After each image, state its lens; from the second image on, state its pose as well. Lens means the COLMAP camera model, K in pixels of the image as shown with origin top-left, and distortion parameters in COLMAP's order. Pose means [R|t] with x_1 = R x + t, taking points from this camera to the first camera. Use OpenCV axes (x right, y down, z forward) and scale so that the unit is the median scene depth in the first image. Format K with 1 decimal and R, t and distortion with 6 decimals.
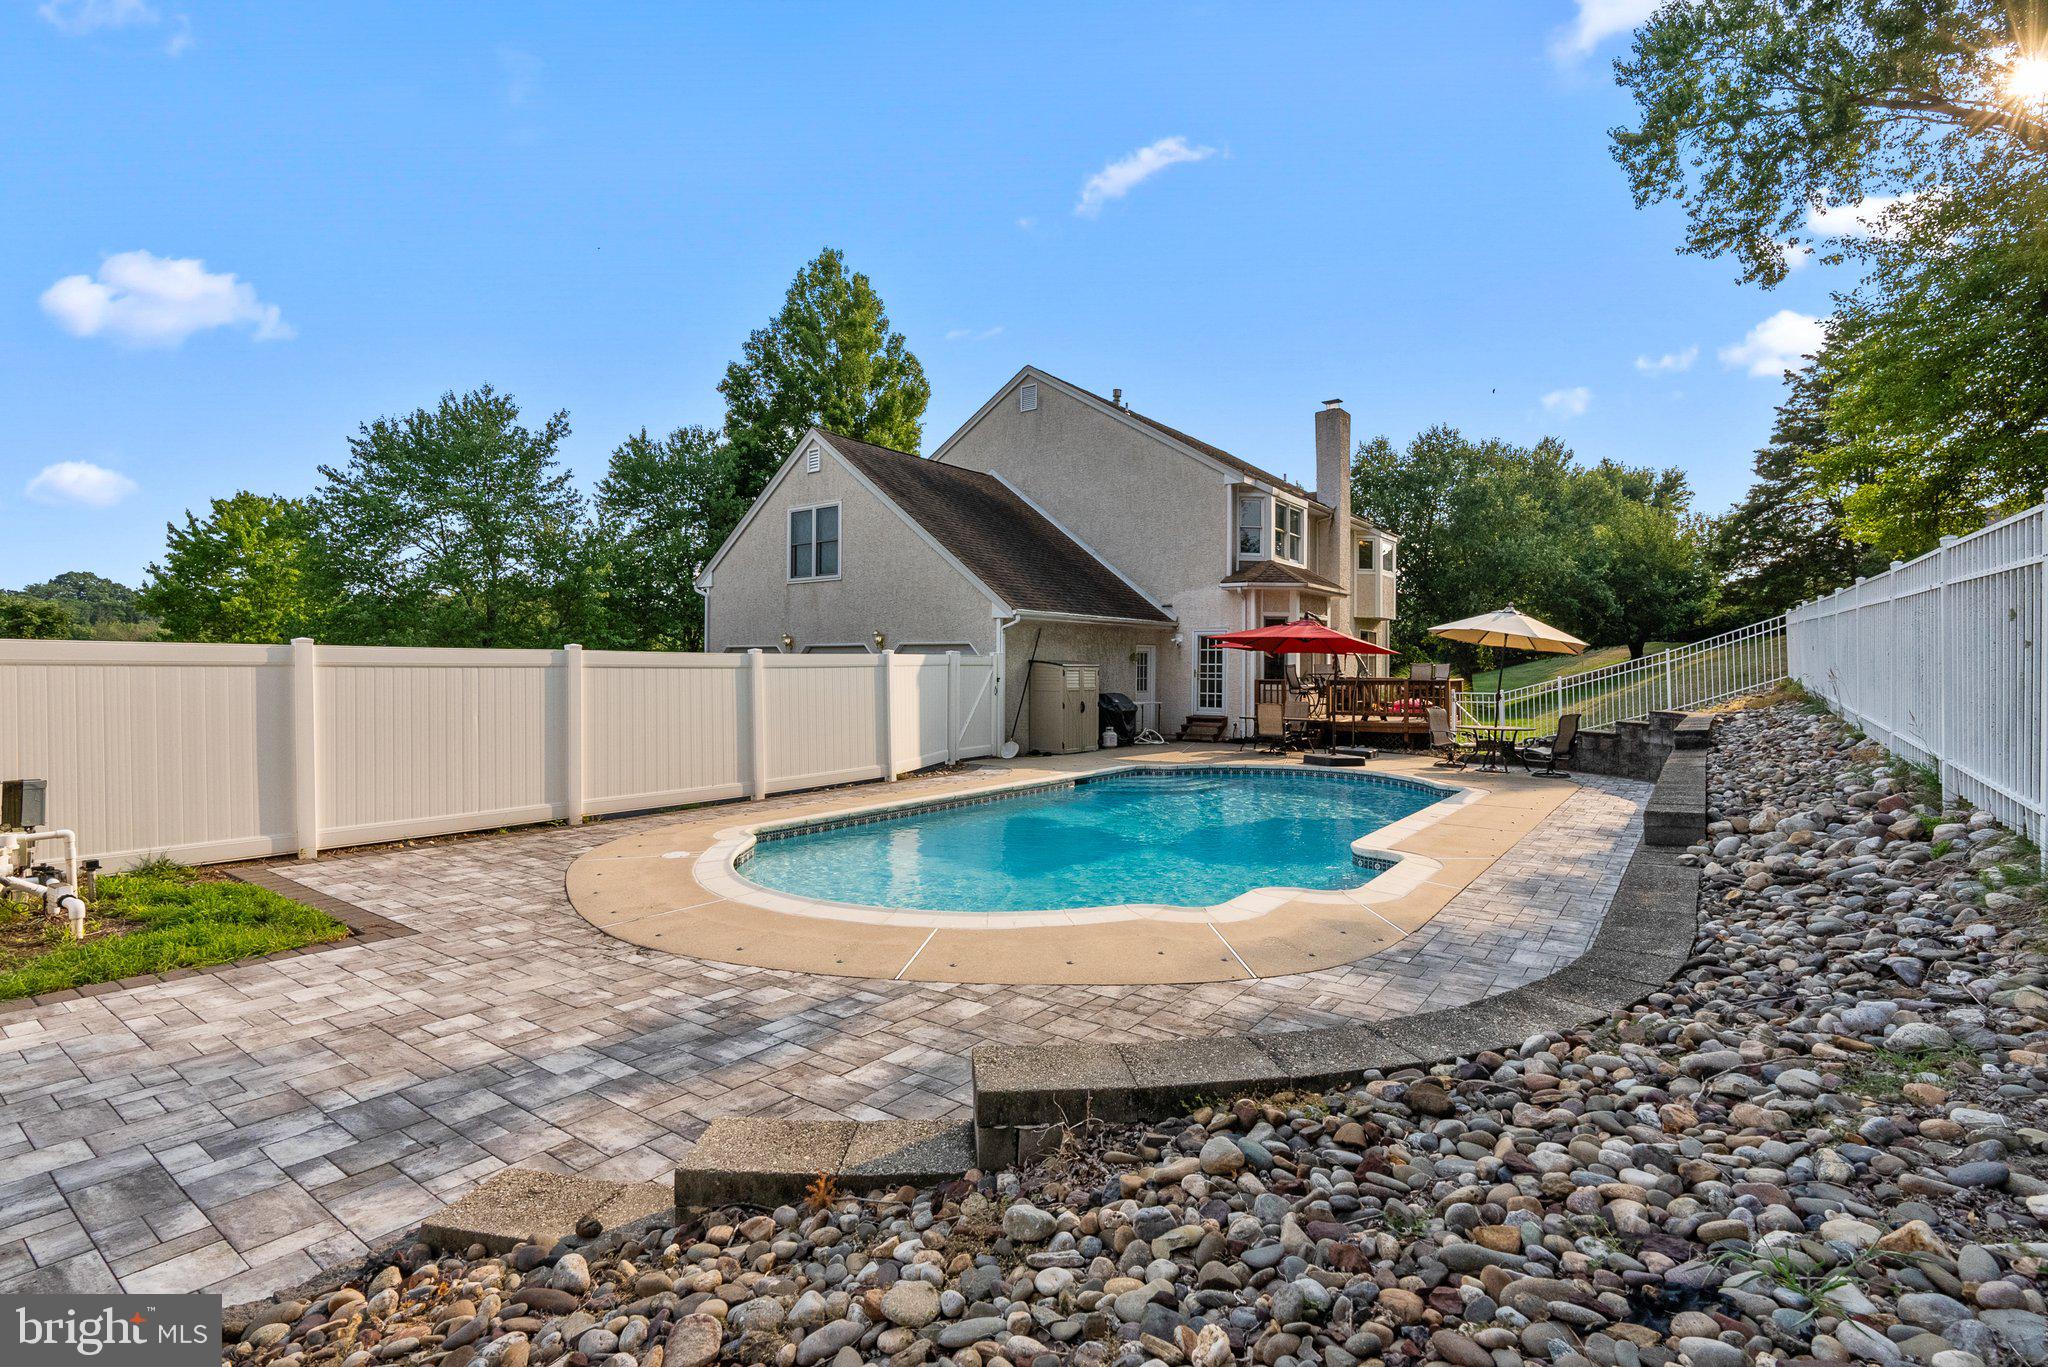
lens RADIAL K [[938.5, 0, 1028.1], [0, 938.5, 676.5], [0, 0, 1]] dist [0.000212, -0.000083]
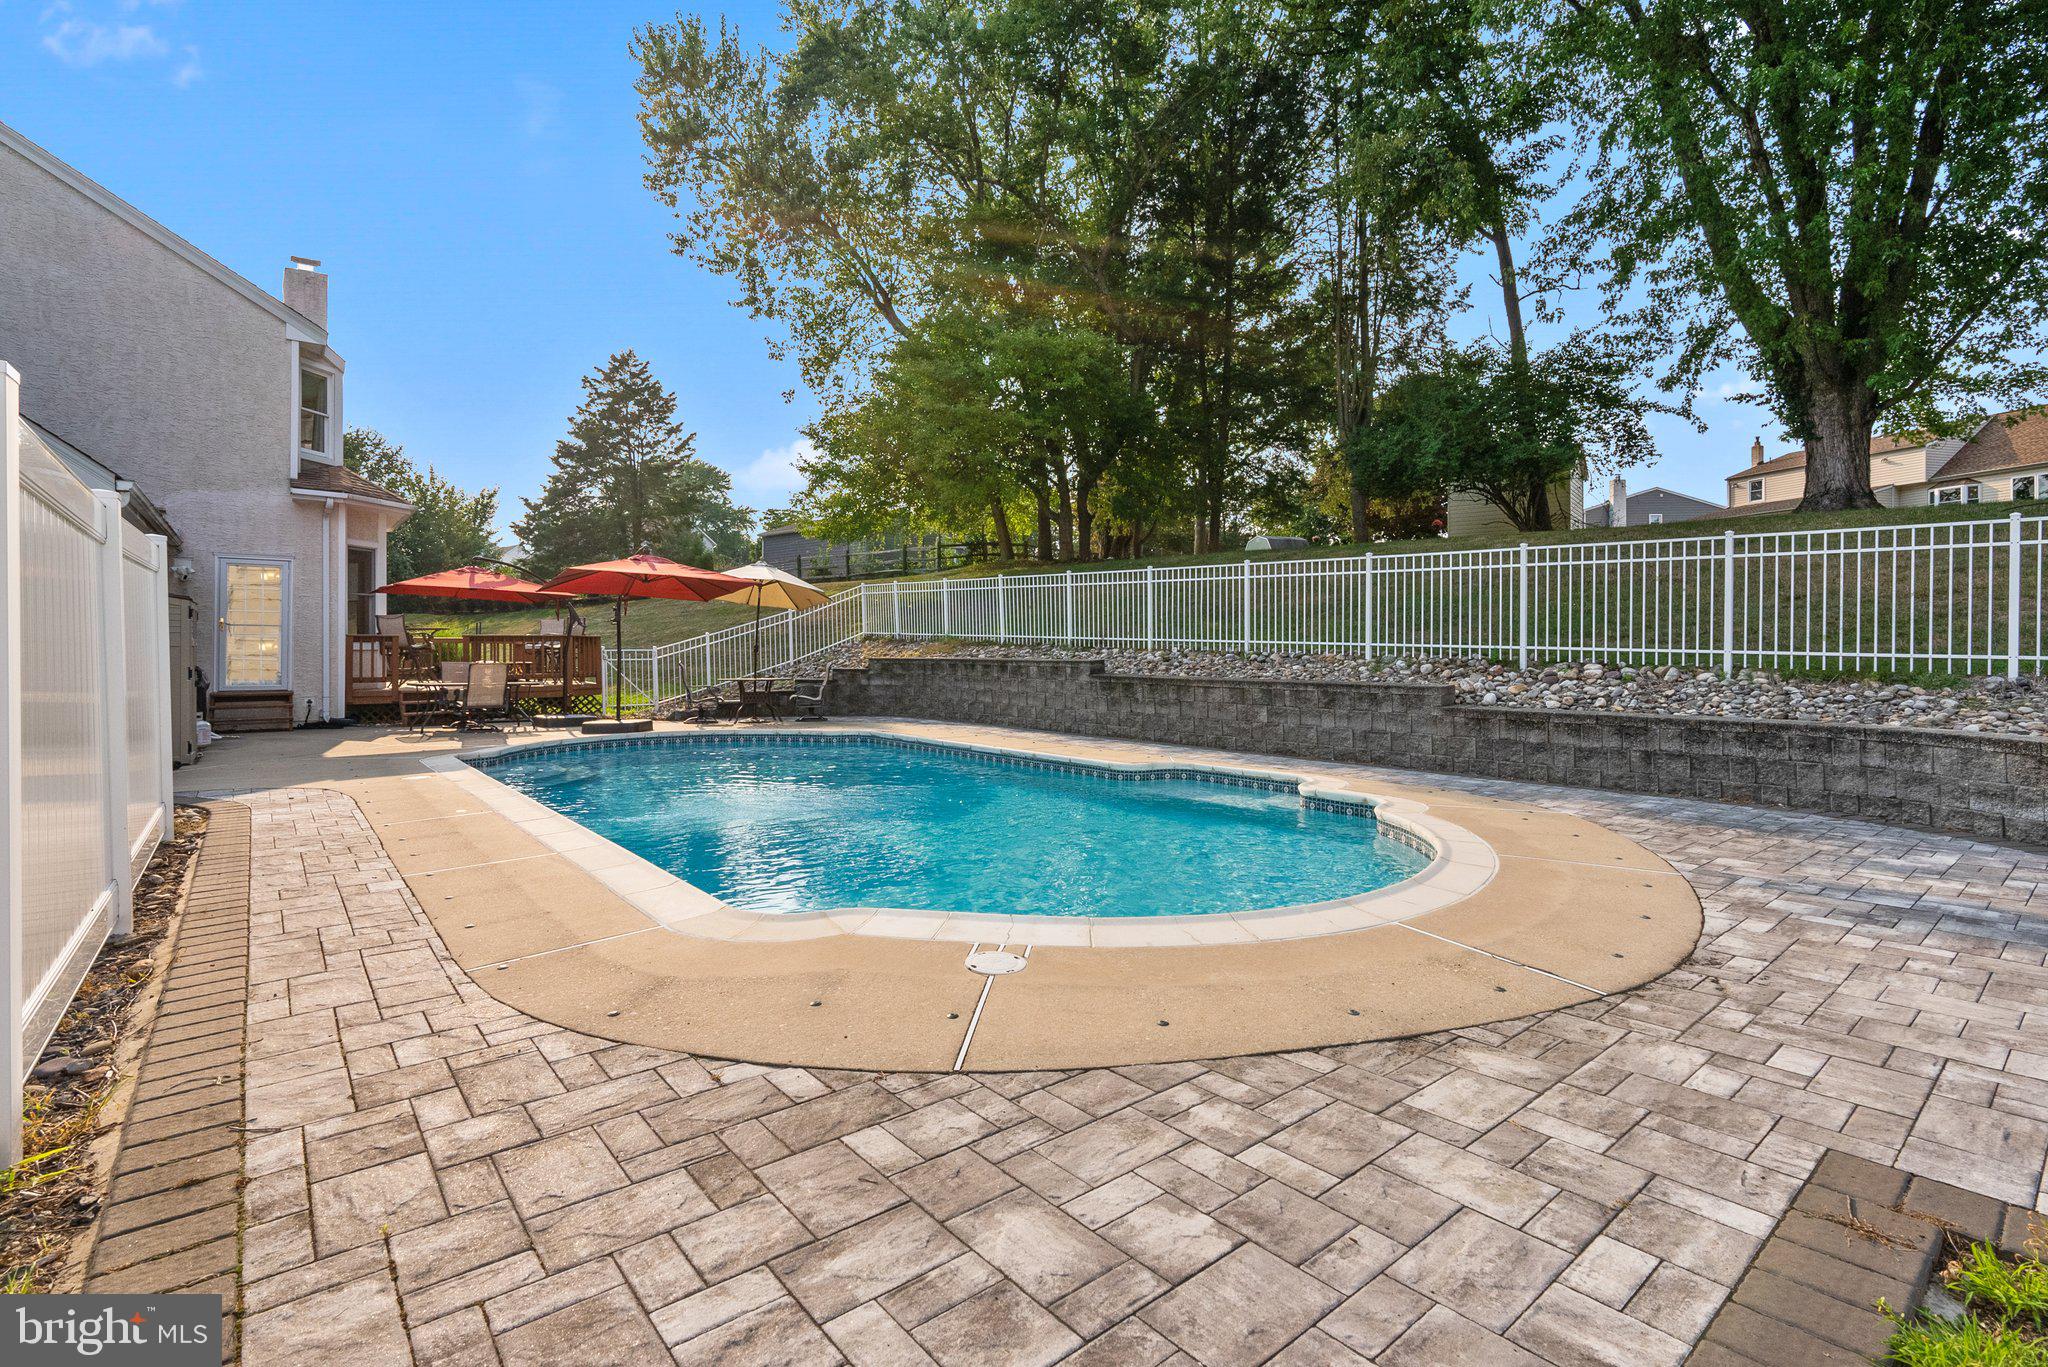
lens RADIAL K [[938.5, 0, 1023.8], [0, 938.5, 672.1], [0, 0, 1]] dist [0.000212, -0.000083]
pose [[0.246924, -0.024341, 0.968729, -1.122772], [0.006690, 0.999703, 0.023414, 0.066857], [-0.969012, 0.000699, 0.247014, 1.252678]]
